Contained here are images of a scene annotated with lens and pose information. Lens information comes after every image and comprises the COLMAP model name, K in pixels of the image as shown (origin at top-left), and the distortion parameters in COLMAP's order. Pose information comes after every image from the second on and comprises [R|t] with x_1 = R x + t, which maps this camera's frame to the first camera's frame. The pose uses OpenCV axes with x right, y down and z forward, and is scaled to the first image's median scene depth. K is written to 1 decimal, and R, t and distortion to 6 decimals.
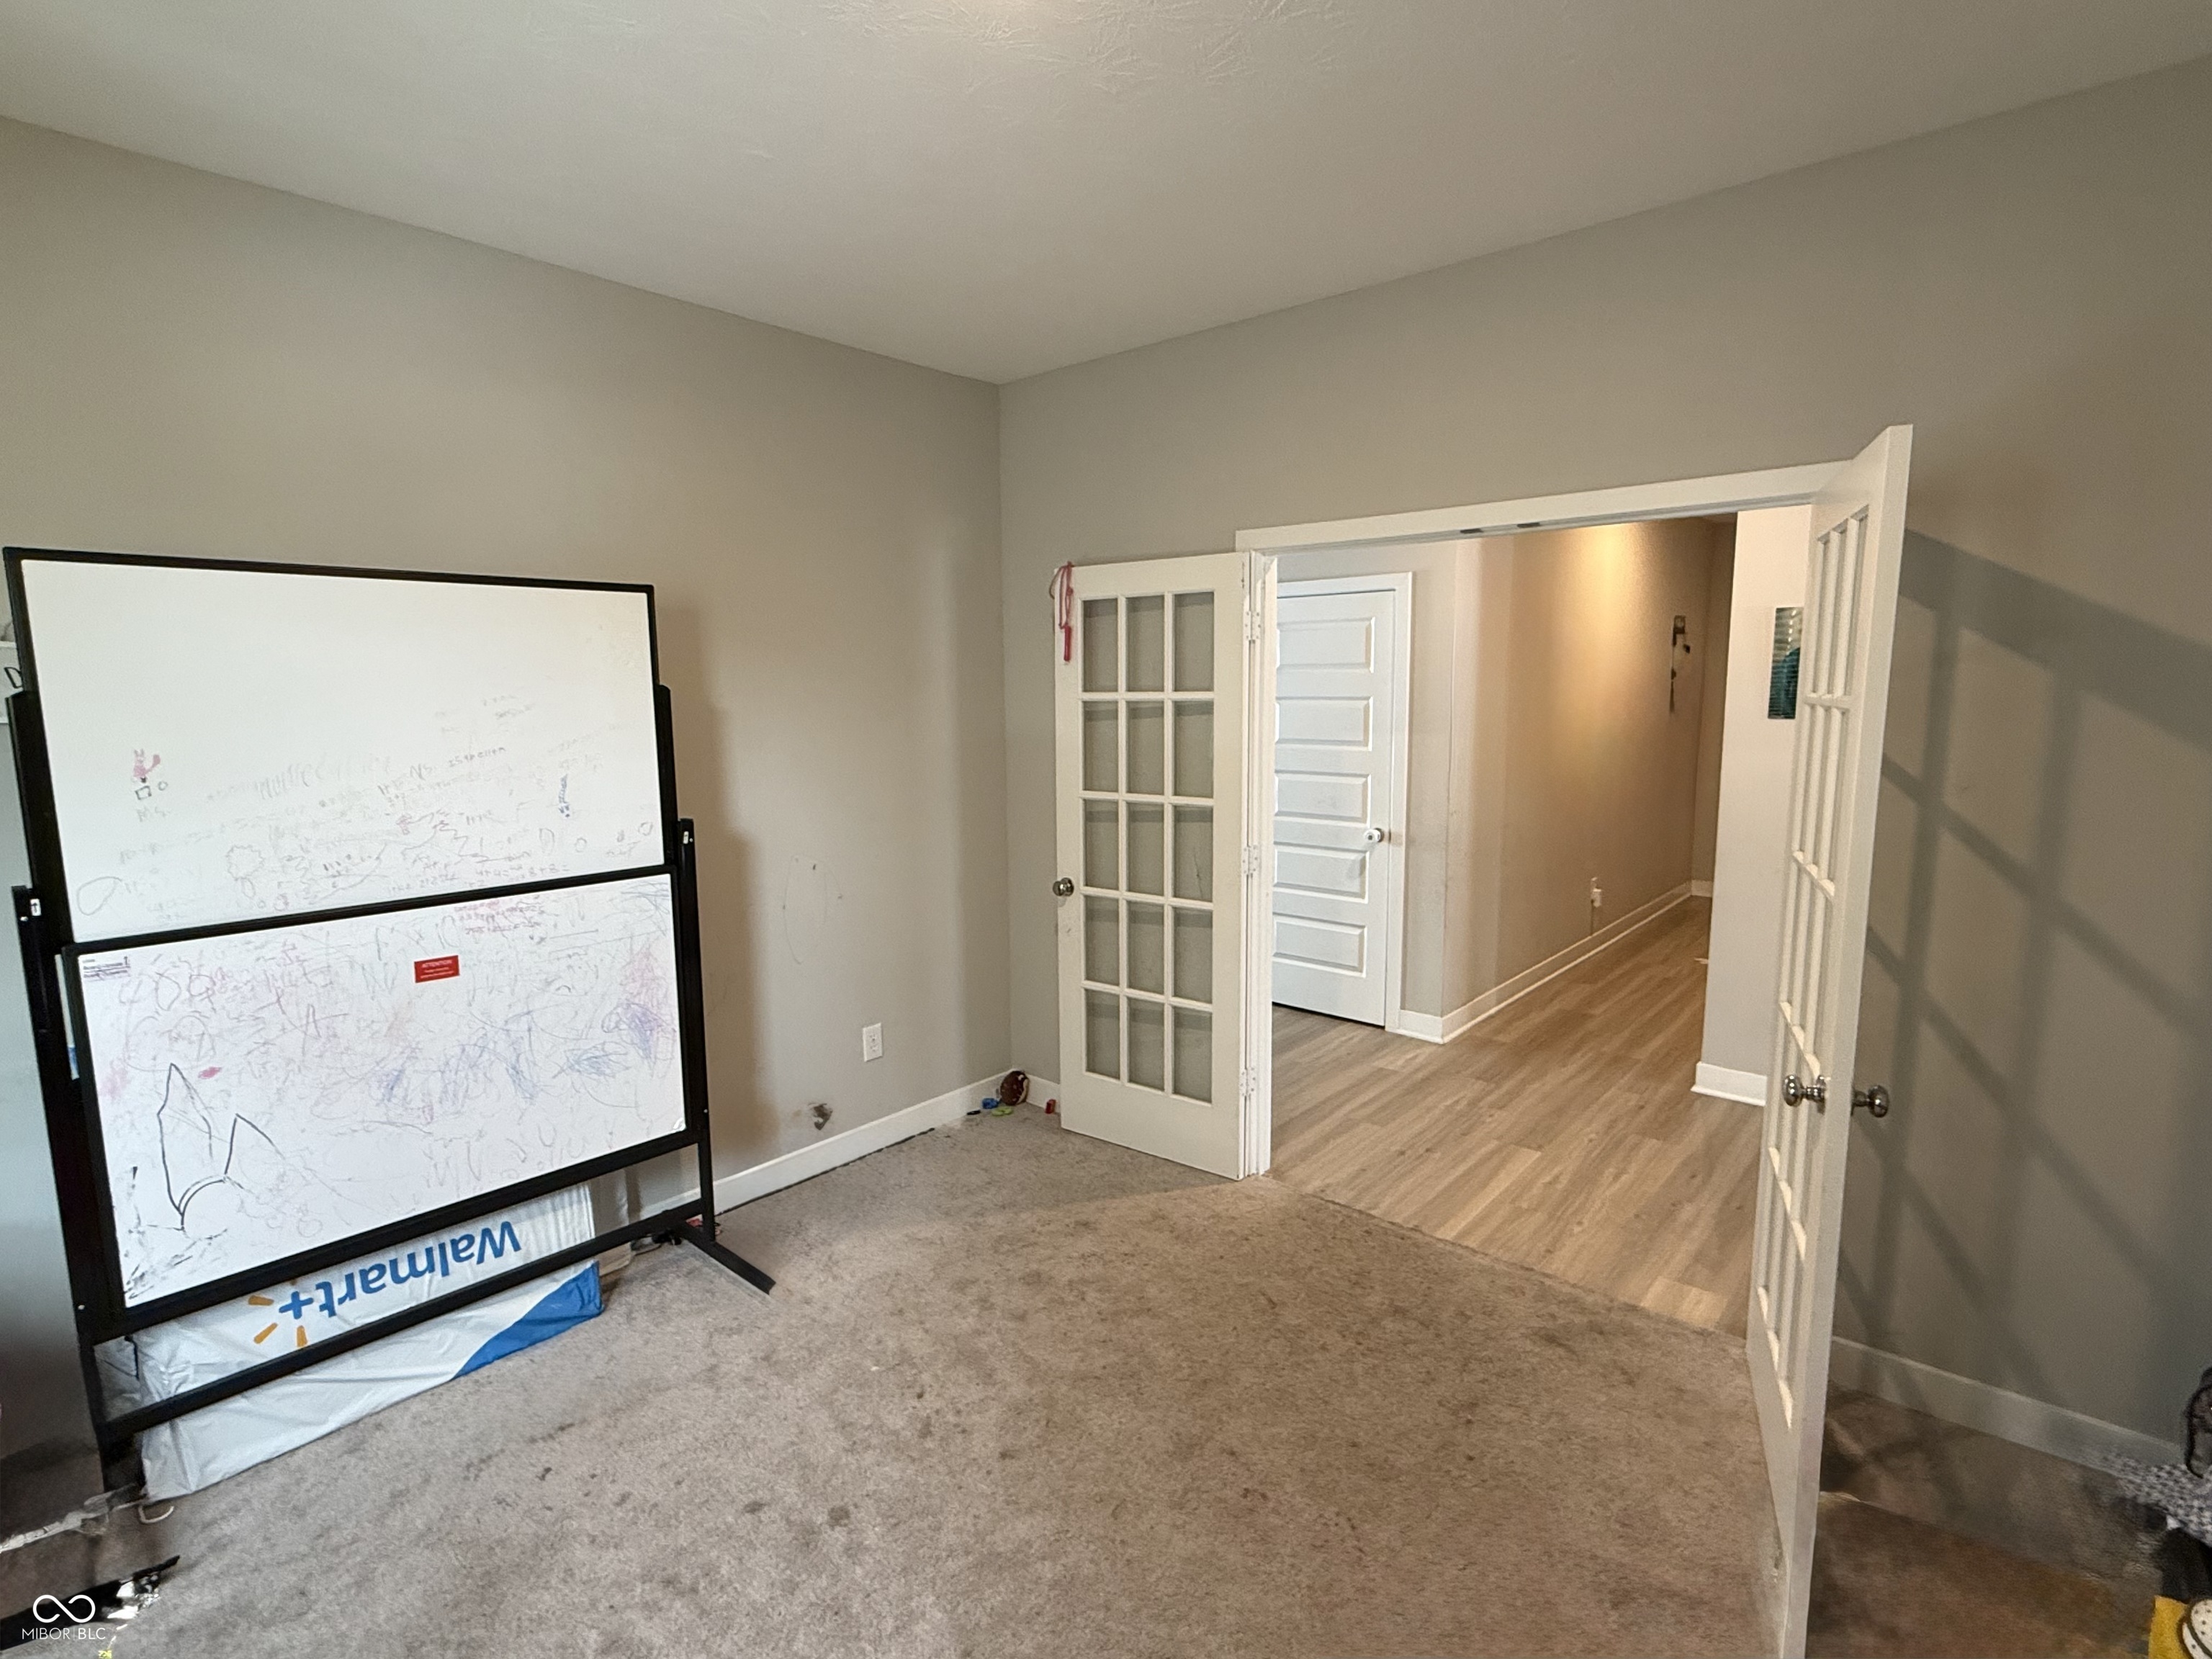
lens RADIAL K [[1087.8, 0, 1103.5], [0, 1087.8, 824.6], [0, 0, 1]] dist [-0.000842, 0.000263]
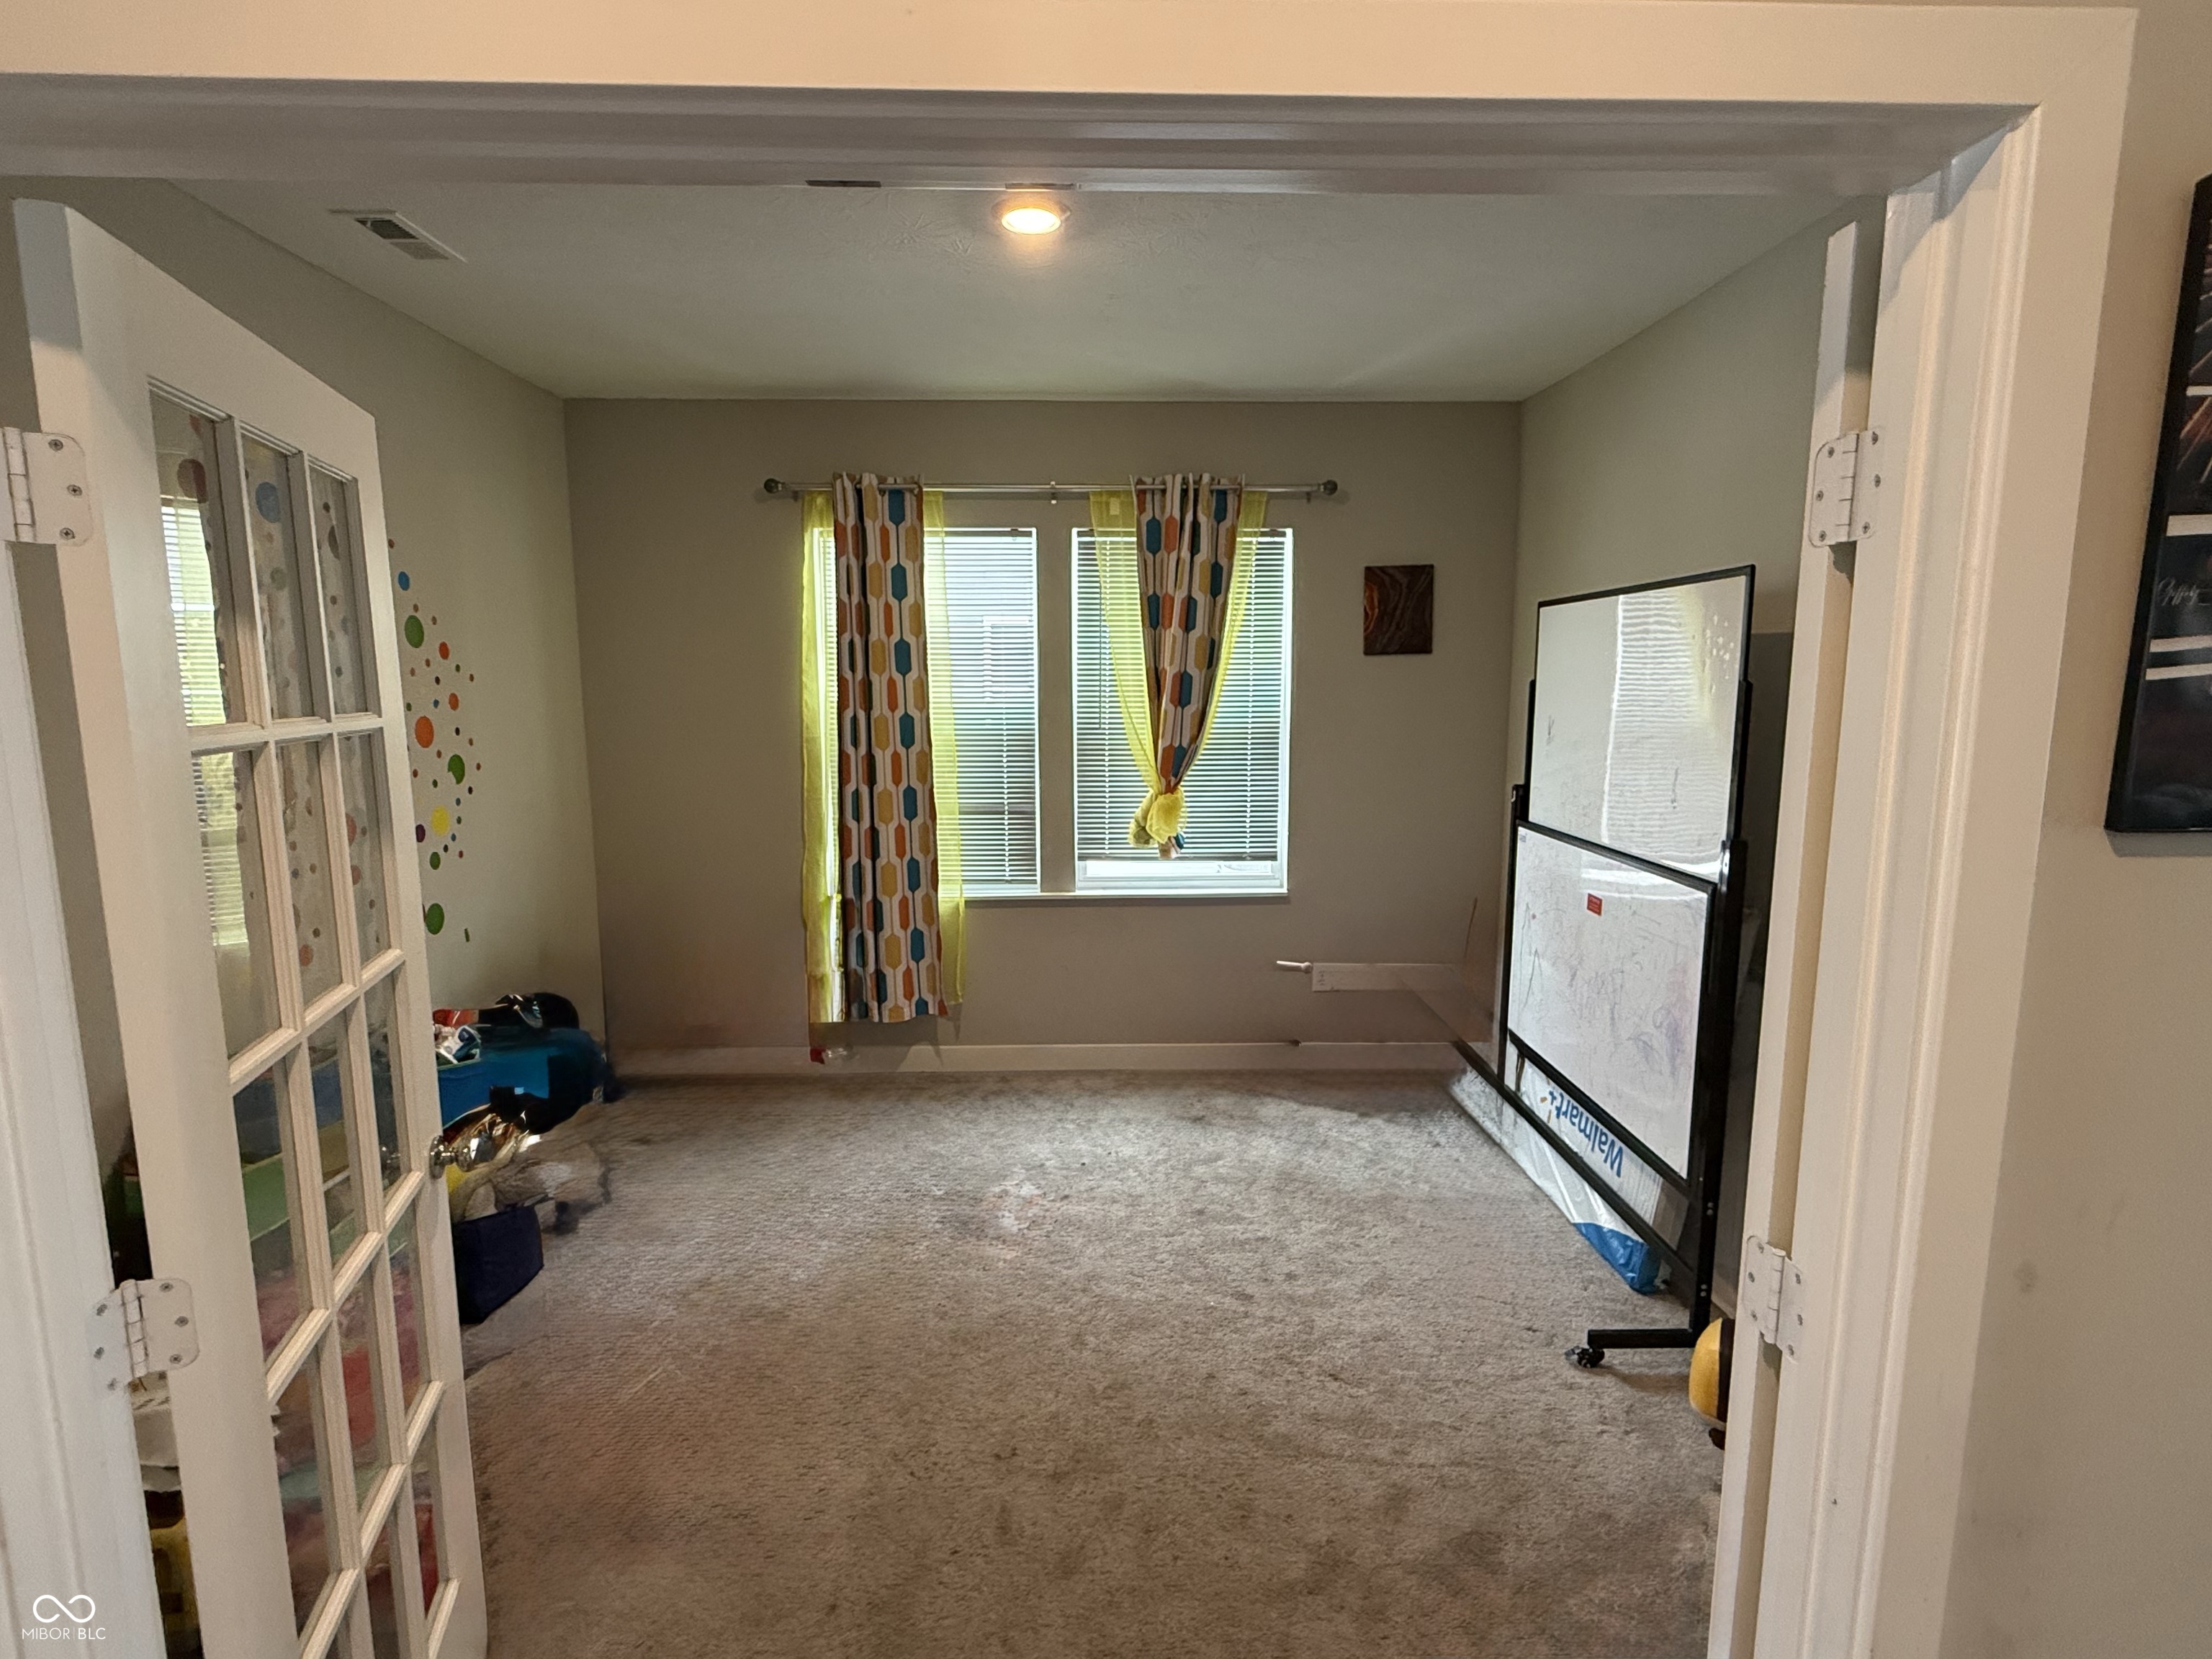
lens RADIAL K [[1087.8, 0, 1103.5], [0, 1087.8, 824.6], [0, 0, 1]] dist [-0.000842, 0.000263]
pose [[-0.734874, 0.099619, -0.670848, 0.574489], [-0.087602, 0.966925, 0.239547, -0.185577], [0.672523, 0.234804, -0.701840, 1.333536]]
